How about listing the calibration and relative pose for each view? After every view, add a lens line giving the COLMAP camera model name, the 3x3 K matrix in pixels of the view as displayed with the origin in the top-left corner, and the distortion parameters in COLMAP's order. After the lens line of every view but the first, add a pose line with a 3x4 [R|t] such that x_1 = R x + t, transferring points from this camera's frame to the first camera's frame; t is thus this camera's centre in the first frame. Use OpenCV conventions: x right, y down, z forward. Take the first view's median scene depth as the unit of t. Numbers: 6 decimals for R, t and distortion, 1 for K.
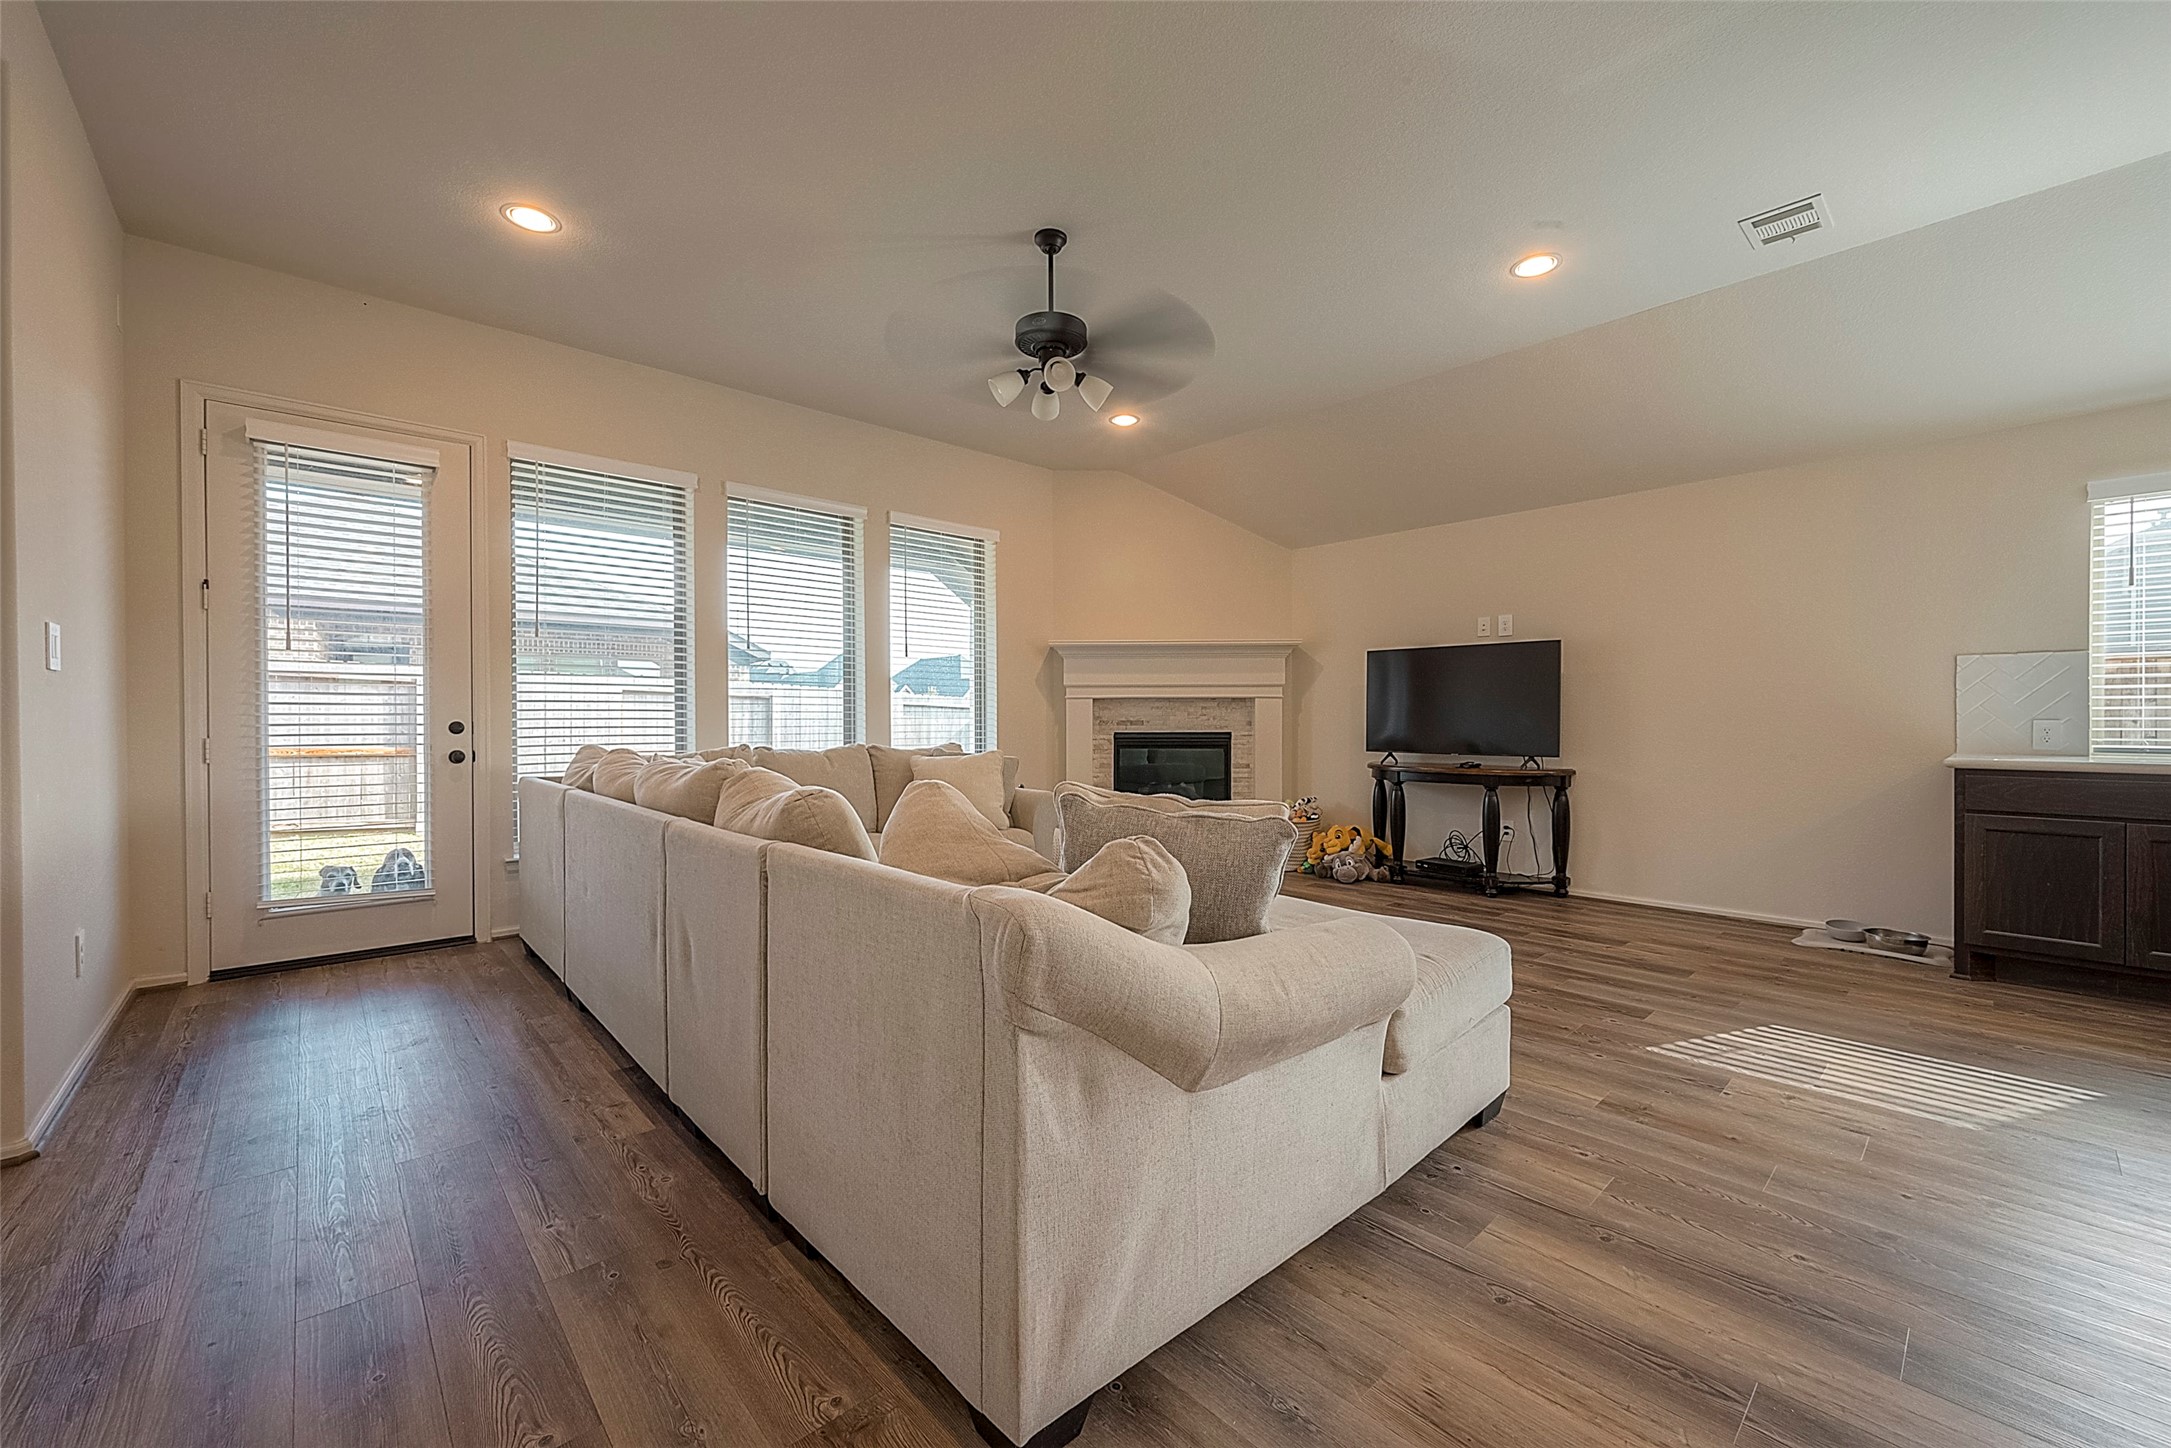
lens RADIAL K [[861.6, 0, 1076.3], [0, 861.6, 726.1], [0, 0, 1]] dist [-0.006057, 0.001007]
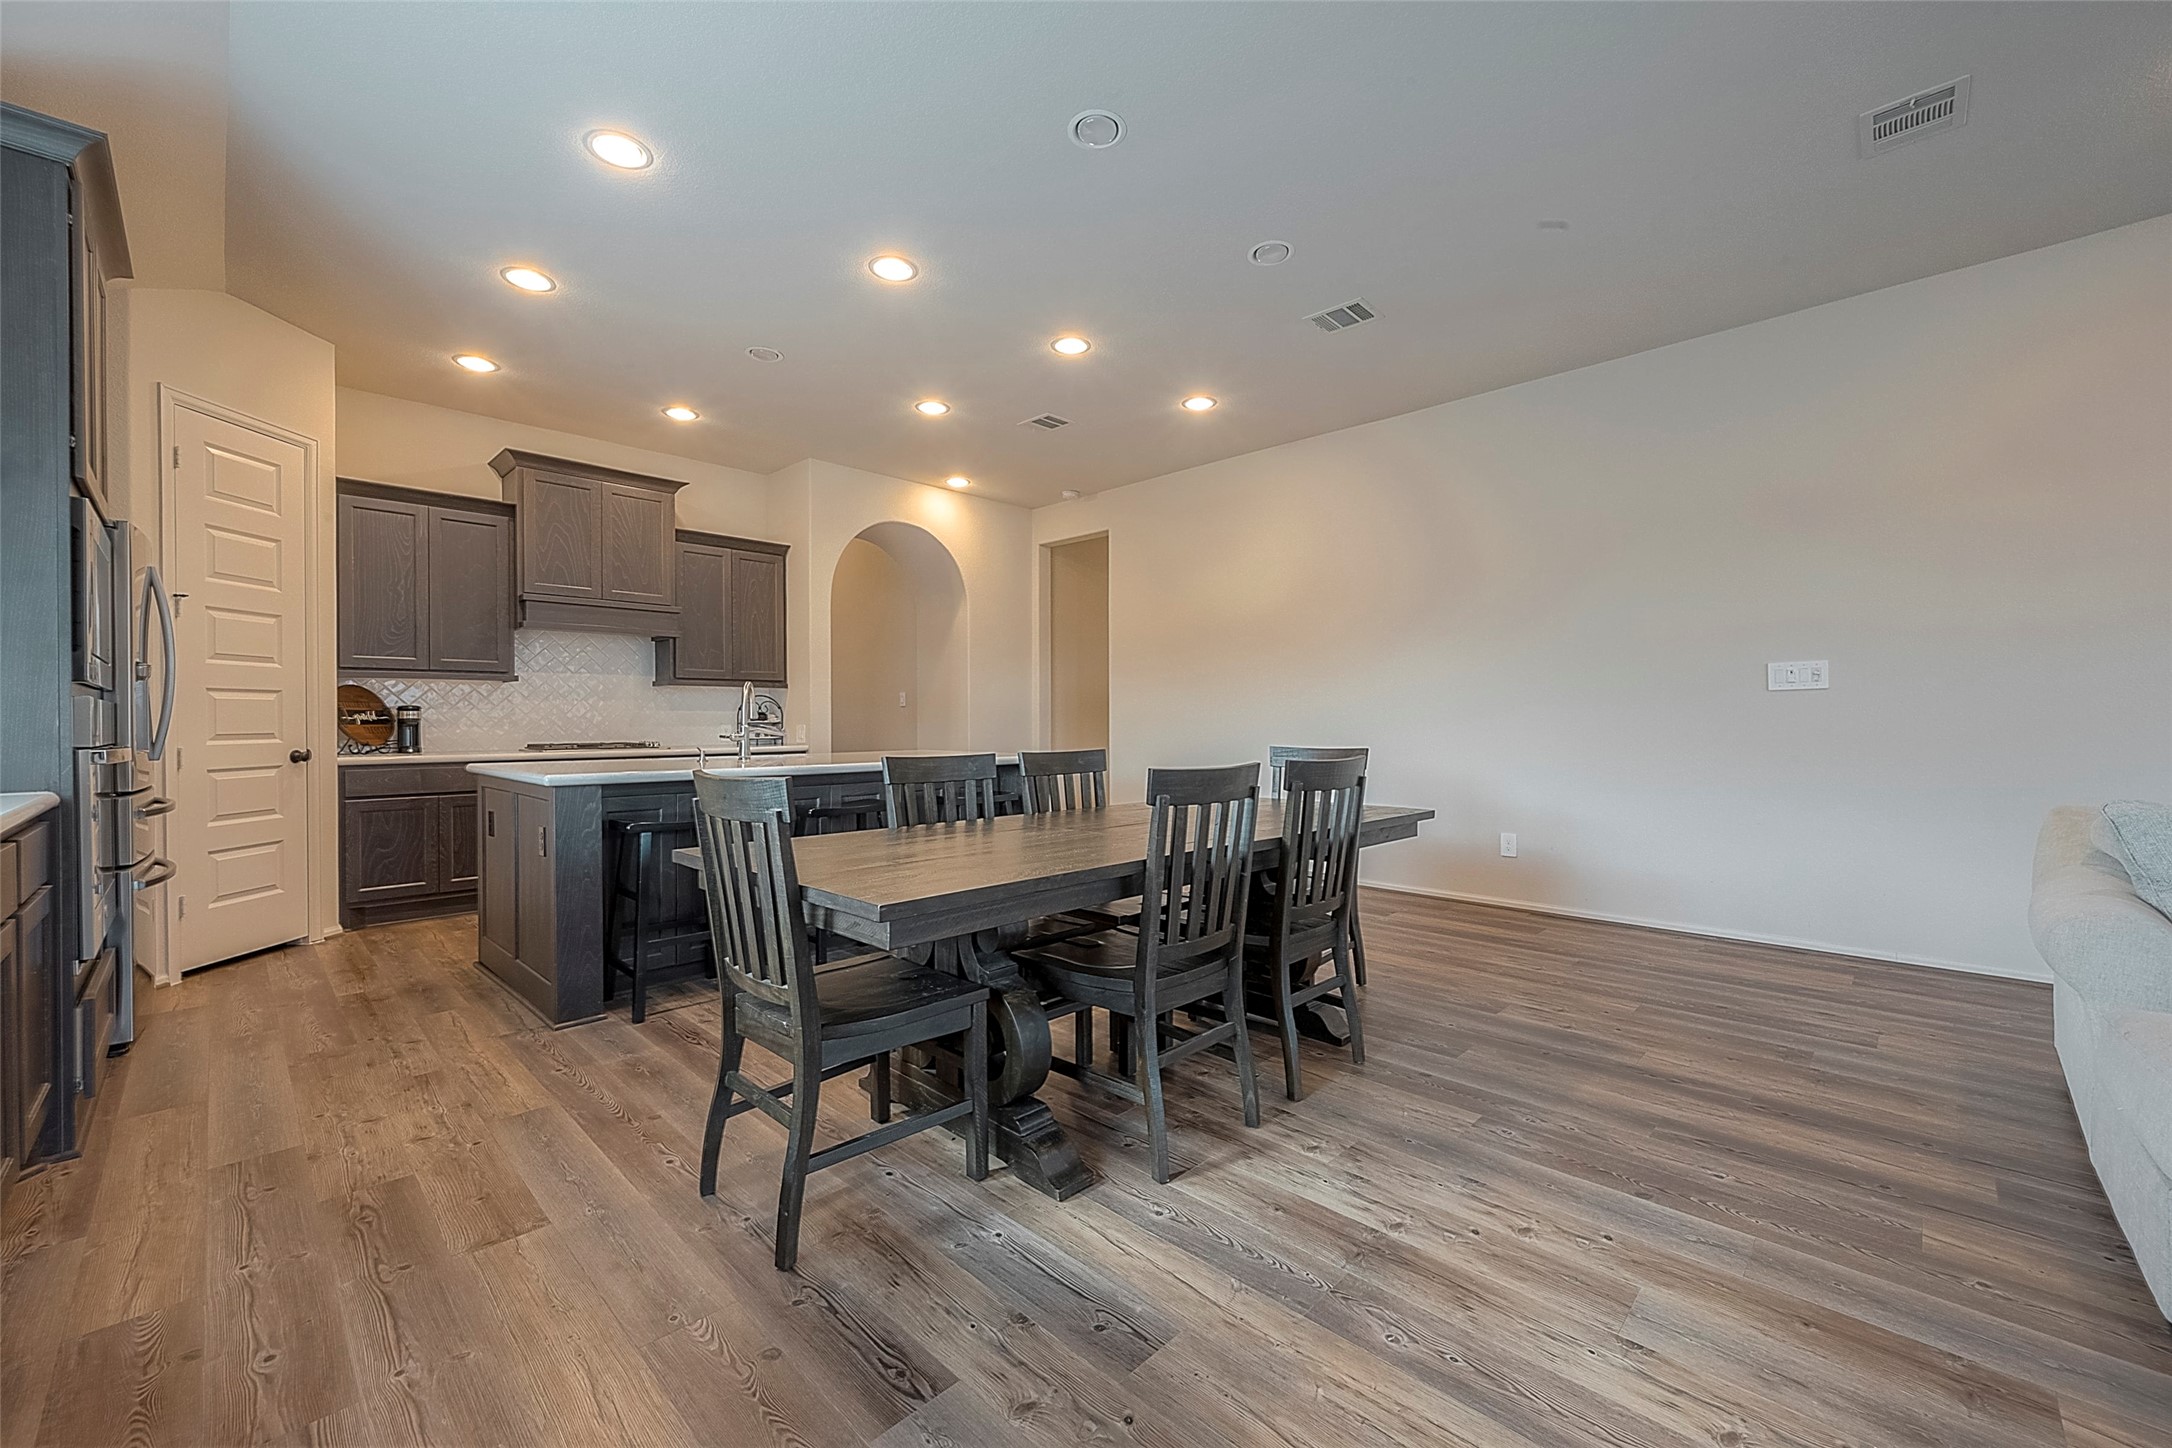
lens RADIAL K [[862.0, 0, 1089.8], [0, 862.0, 726.1], [0, 0, 1]] dist [-0.006057, 0.001007]
pose [[-0.997797, 0.004704, -0.066178, 0.740482], [0.003837, 0.999905, 0.013223, -0.008578], [0.066234, 0.012940, -0.997720, 0.877468]]
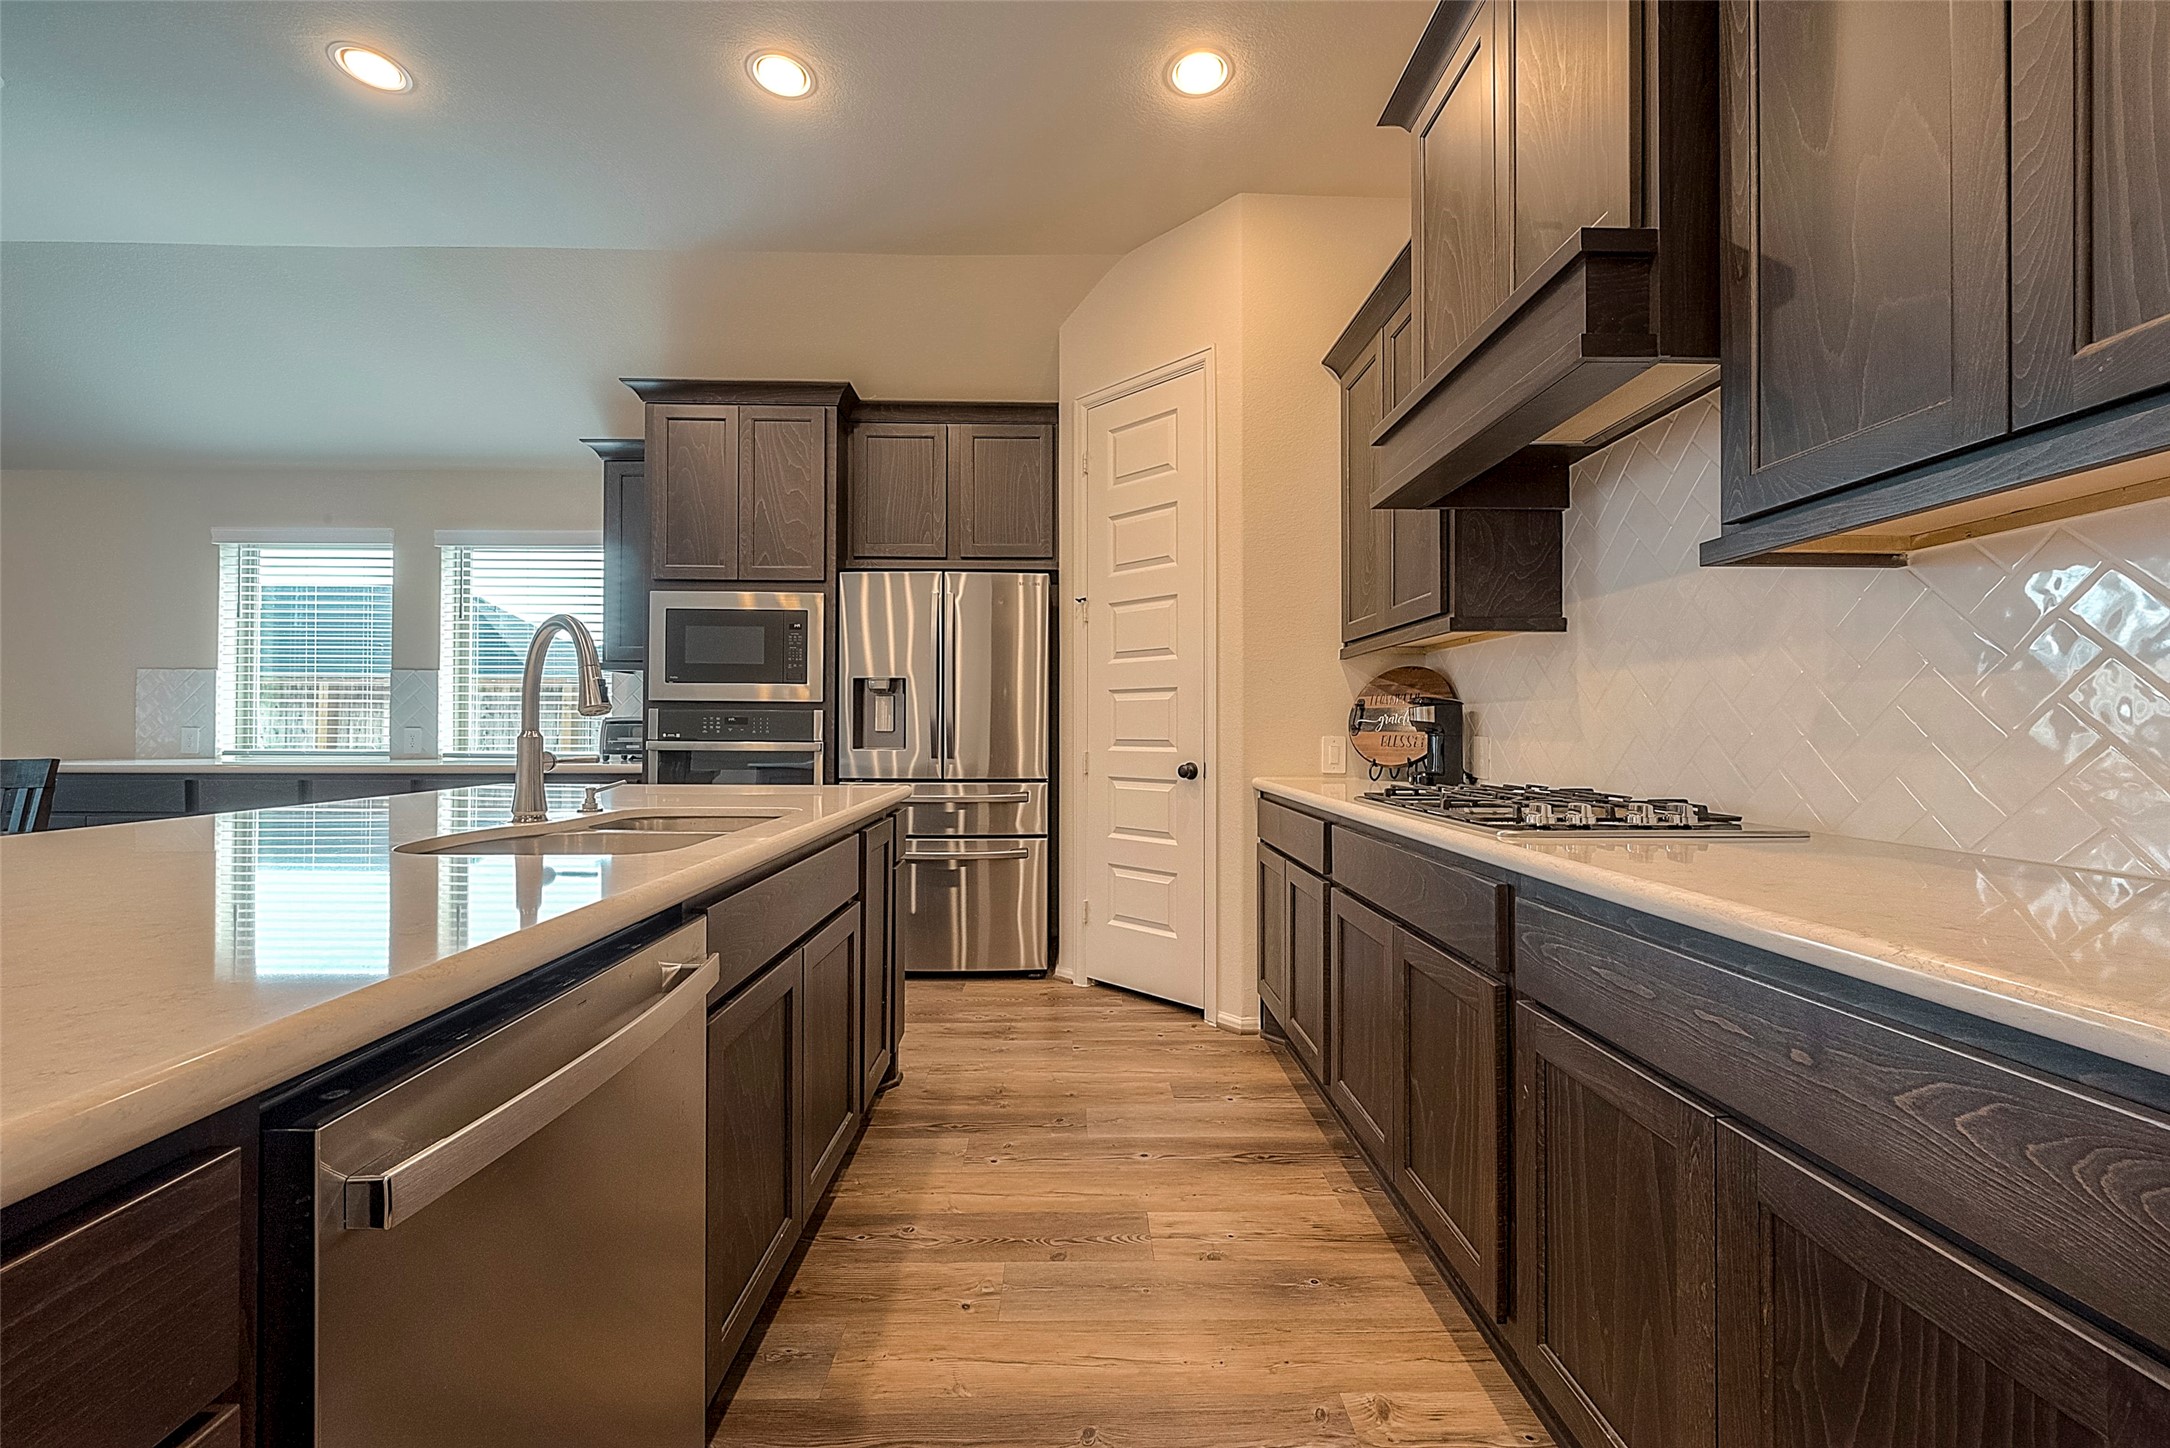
lens RADIAL K [[861.2, 0, 1105.0], [0, 861.2, 720.4], [0, 0, 1]] dist [-0.006057, 0.001007]
pose [[0.639921, 0.009734, 0.768379, 0.945654], [0.002397, 0.999890, -0.014663, 0.002318], [-0.768437, 0.011225, 0.639827, -0.621736]]
